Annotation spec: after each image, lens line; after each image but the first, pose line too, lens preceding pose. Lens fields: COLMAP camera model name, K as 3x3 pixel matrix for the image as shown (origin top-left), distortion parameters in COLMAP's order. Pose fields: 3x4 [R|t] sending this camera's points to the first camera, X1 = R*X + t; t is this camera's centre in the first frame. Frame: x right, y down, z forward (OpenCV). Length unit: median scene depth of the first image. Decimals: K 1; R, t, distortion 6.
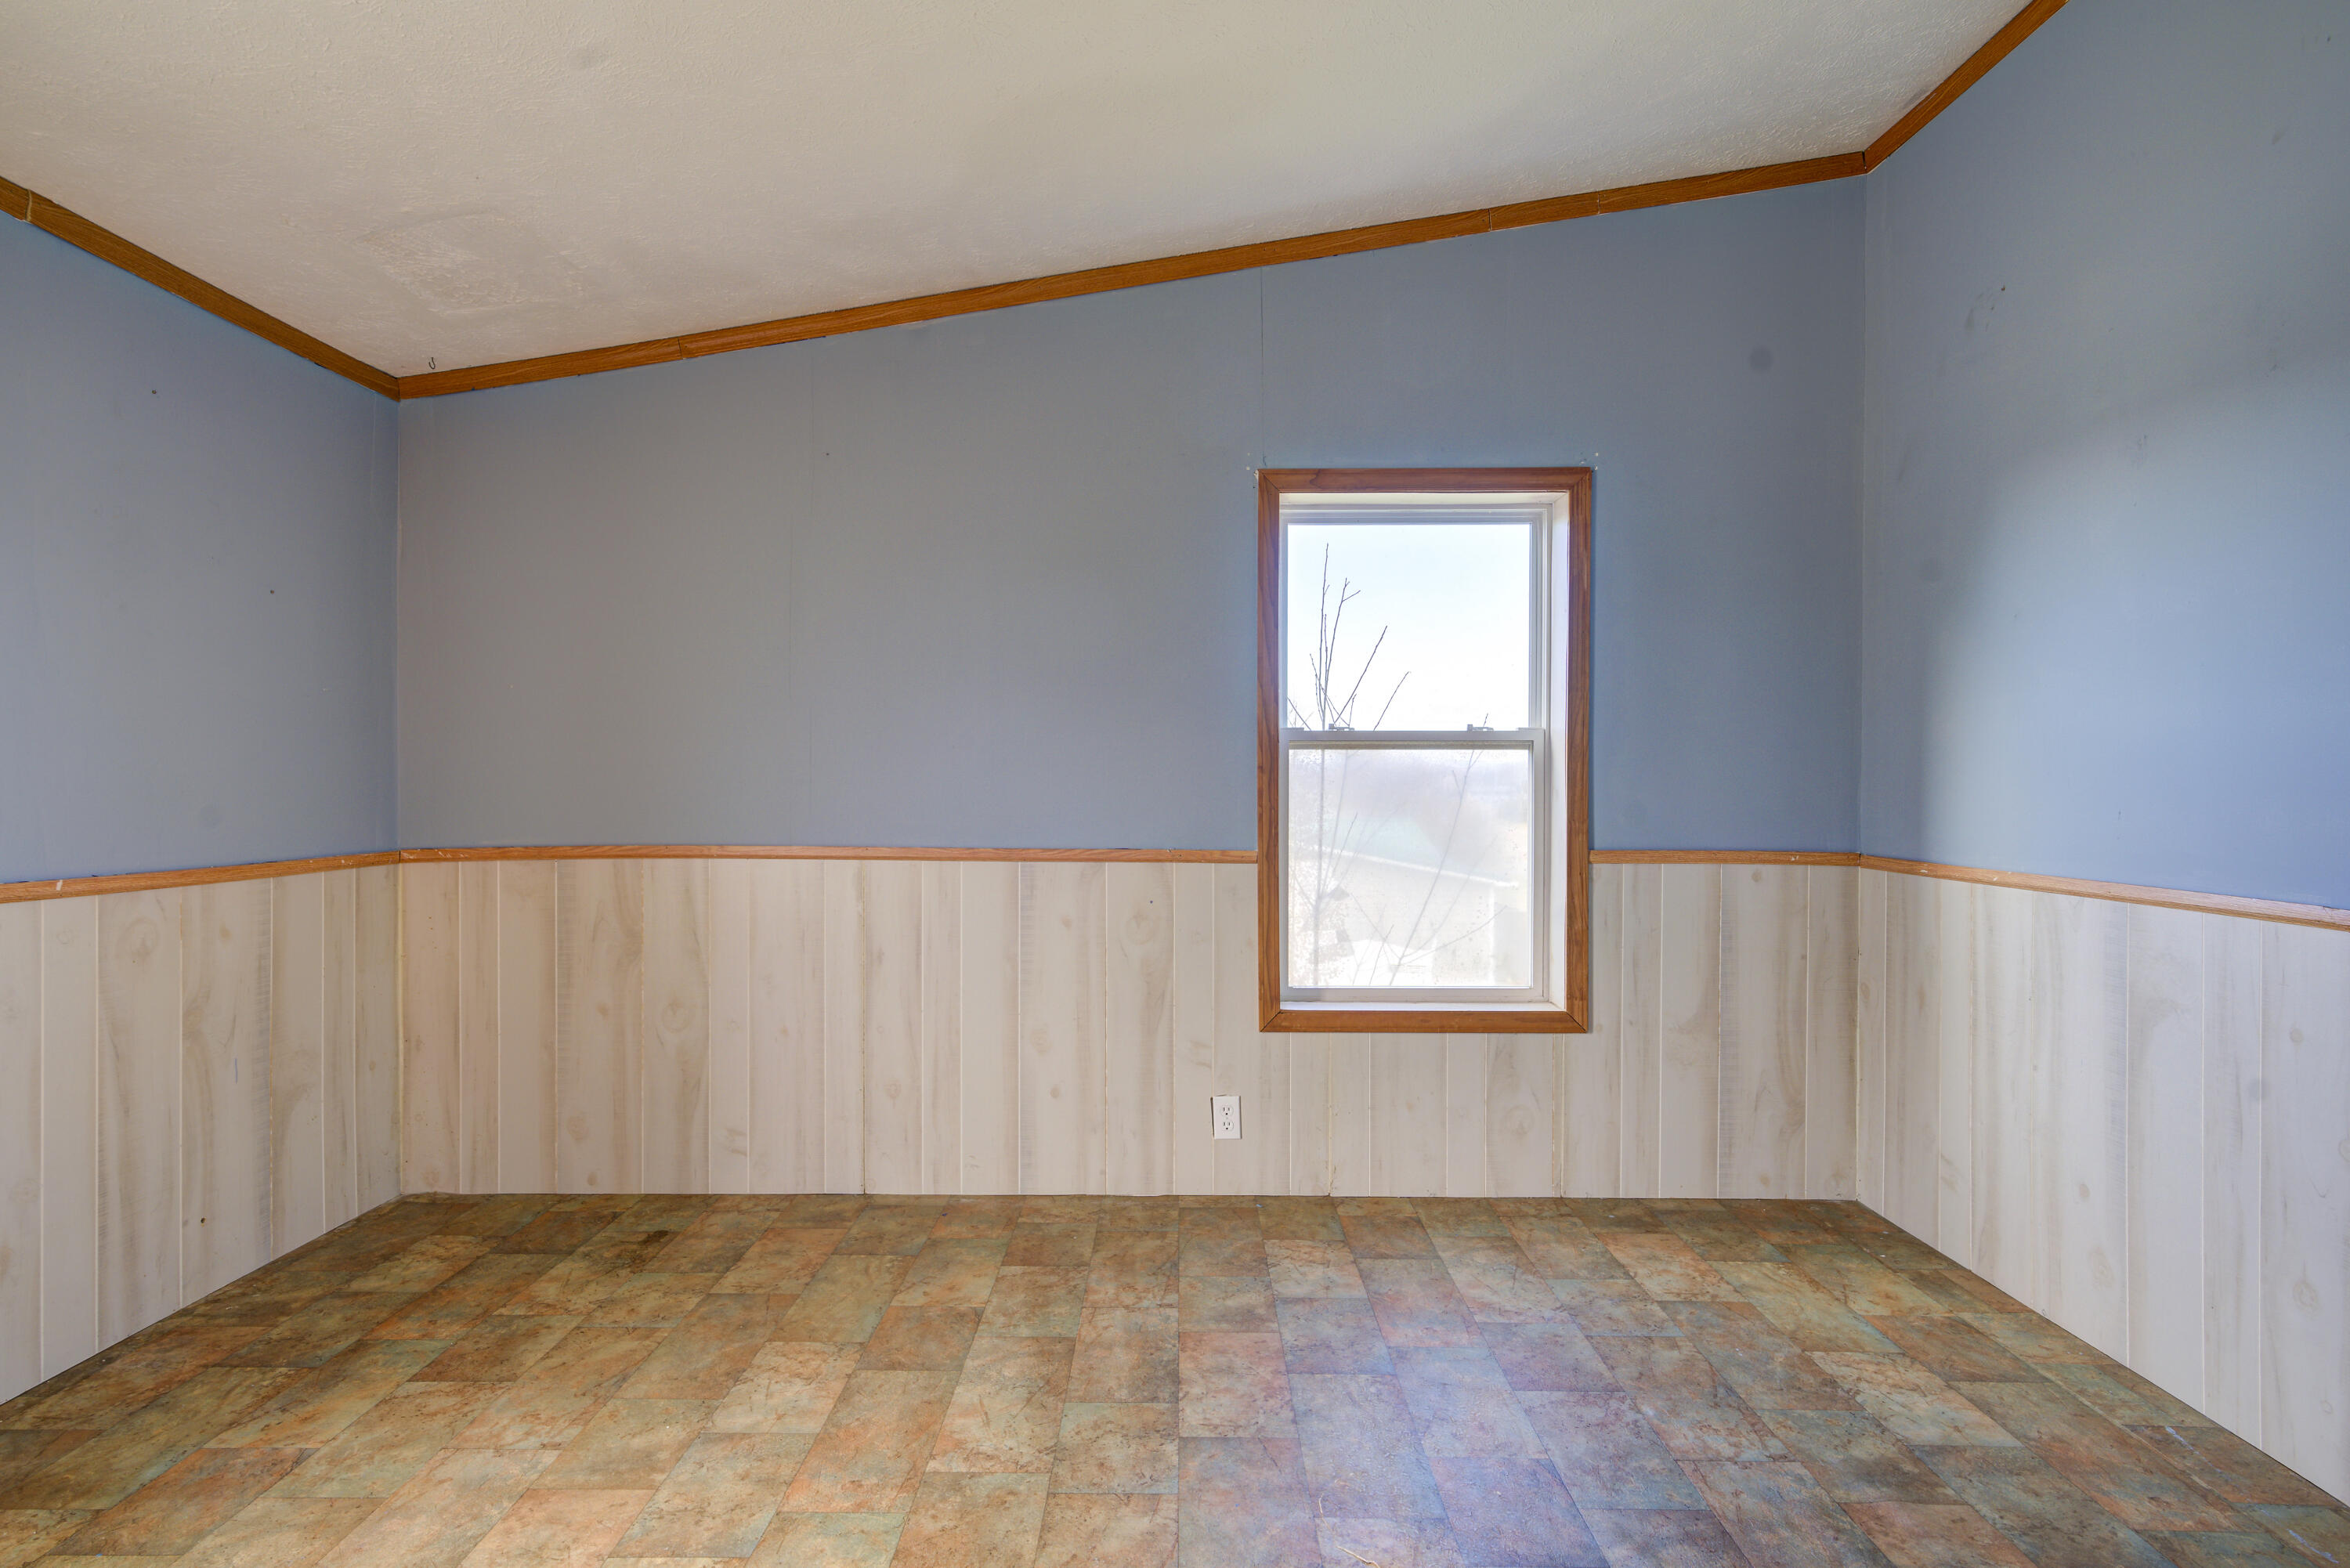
lens RADIAL K [[1139.2, 0, 1175.0], [0, 1139.2, 784.0], [0, 0, 1]] dist [-0.001160, -0.000400]
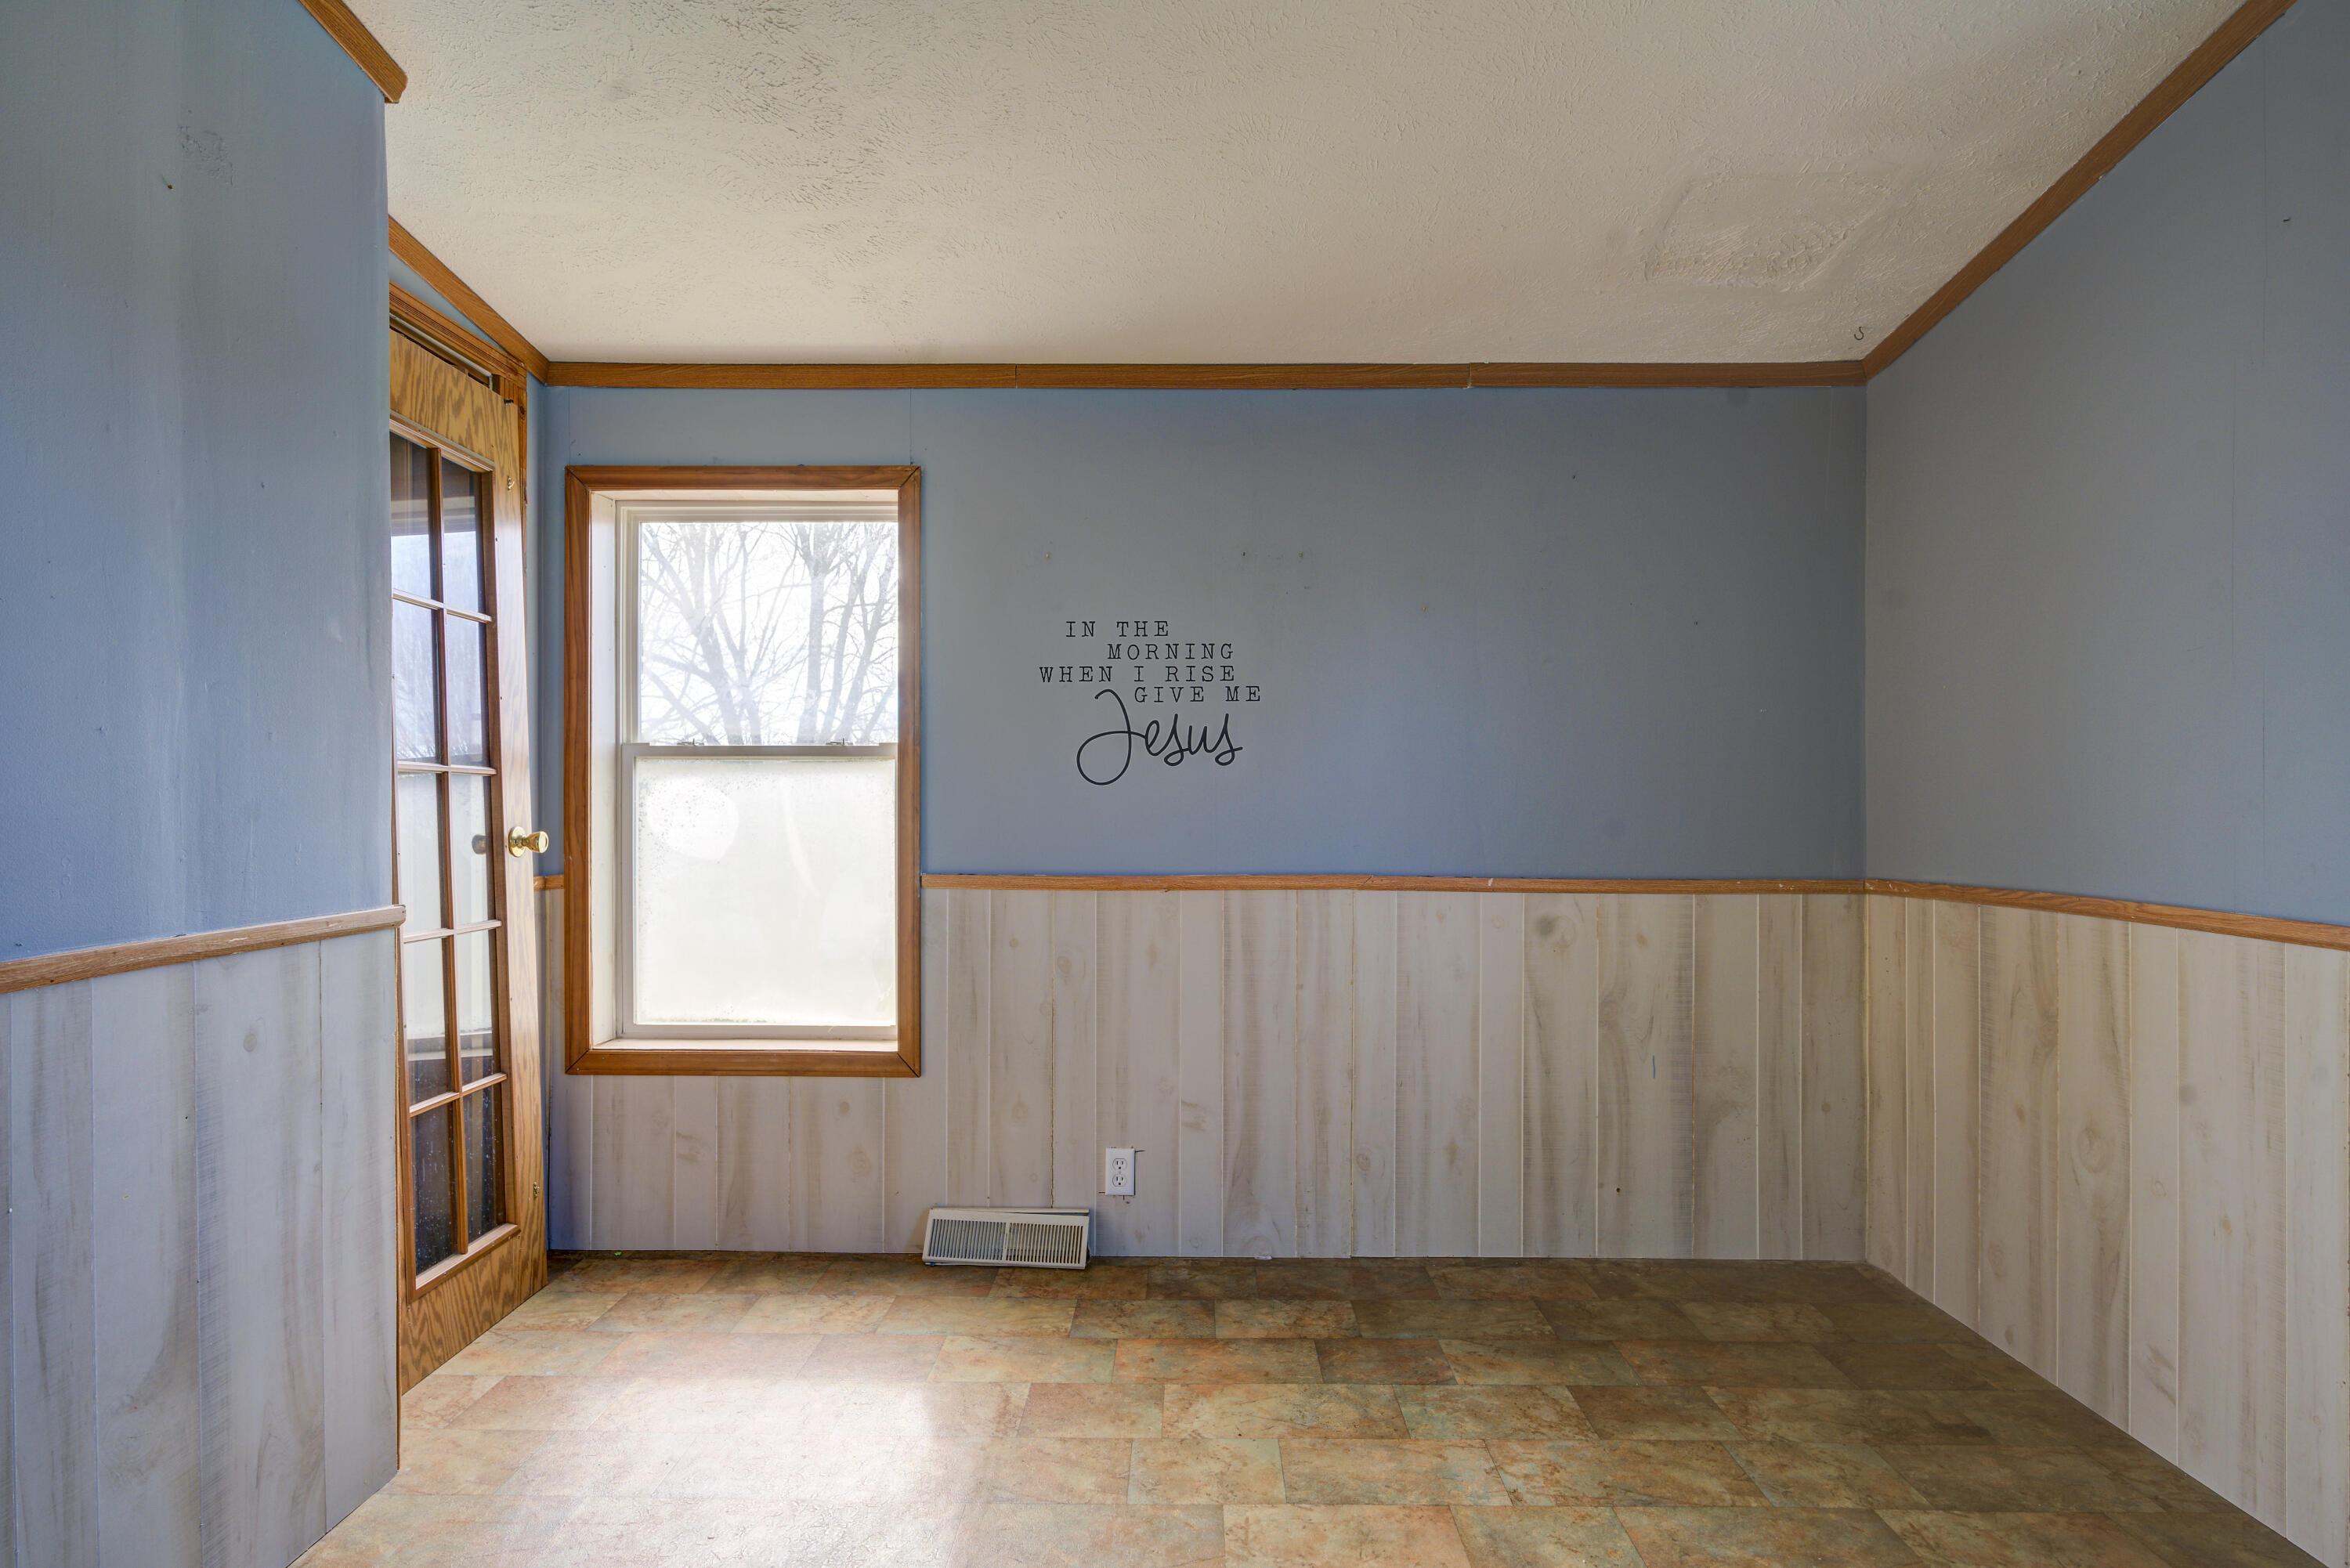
lens RADIAL K [[1263.2, 0, 1174.0], [0, 1263.2, 800.2], [0, 0, 1]] dist [0.000197, -0.000730]
pose [[-0.030041, -0.003079, -0.999544, 0.368511], [-0.005369, 0.999981, -0.002919, 0.001128], [0.999534, 0.005279, -0.030057, 0.523195]]
